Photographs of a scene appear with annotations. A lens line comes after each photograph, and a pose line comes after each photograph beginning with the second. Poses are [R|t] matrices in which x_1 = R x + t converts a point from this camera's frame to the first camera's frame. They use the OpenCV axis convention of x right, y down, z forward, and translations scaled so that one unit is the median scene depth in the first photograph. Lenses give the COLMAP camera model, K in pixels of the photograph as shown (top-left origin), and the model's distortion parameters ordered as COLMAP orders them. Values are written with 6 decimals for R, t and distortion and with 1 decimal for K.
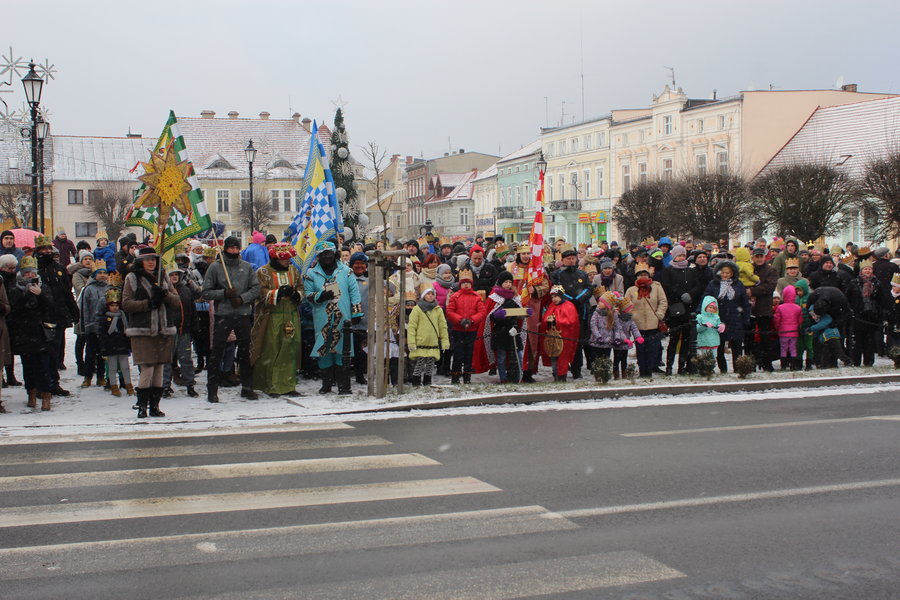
lens RADIAL K [[1141.9, 0, 450.0], [0, 1141.9, 300.0], [0, 0, 1]] dist [0.016579, 0.035119]
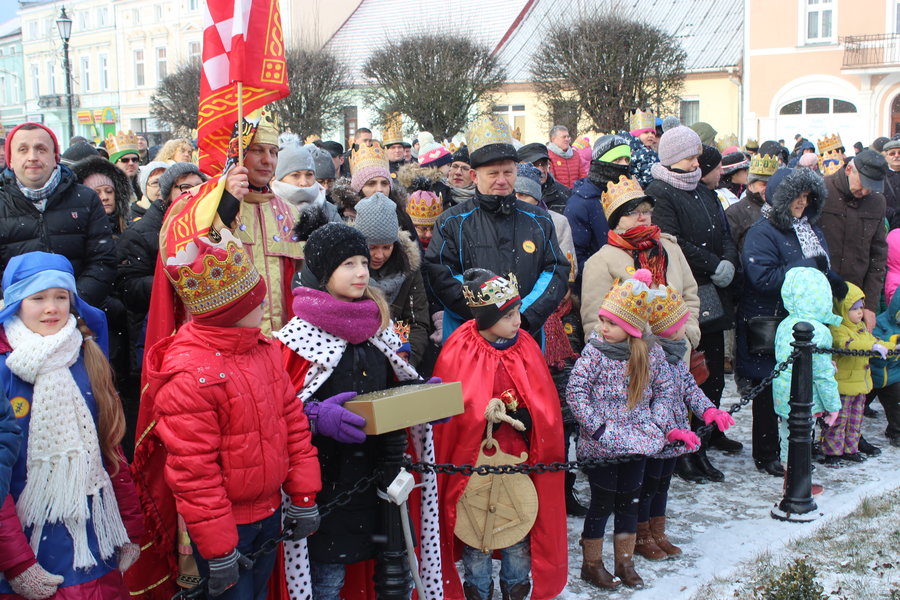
lens RADIAL K [[1197.0, 0, 450.0], [0, 1197.0, 300.0], [0, 0, 1]] dist [-0.019524, -0.032516]
pose [[0.906098, -0.060483, 0.418722, -0.008949], [0.029253, 0.996316, 0.080611, -0.007432], [-0.422055, -0.060792, 0.904530, 0.195759]]
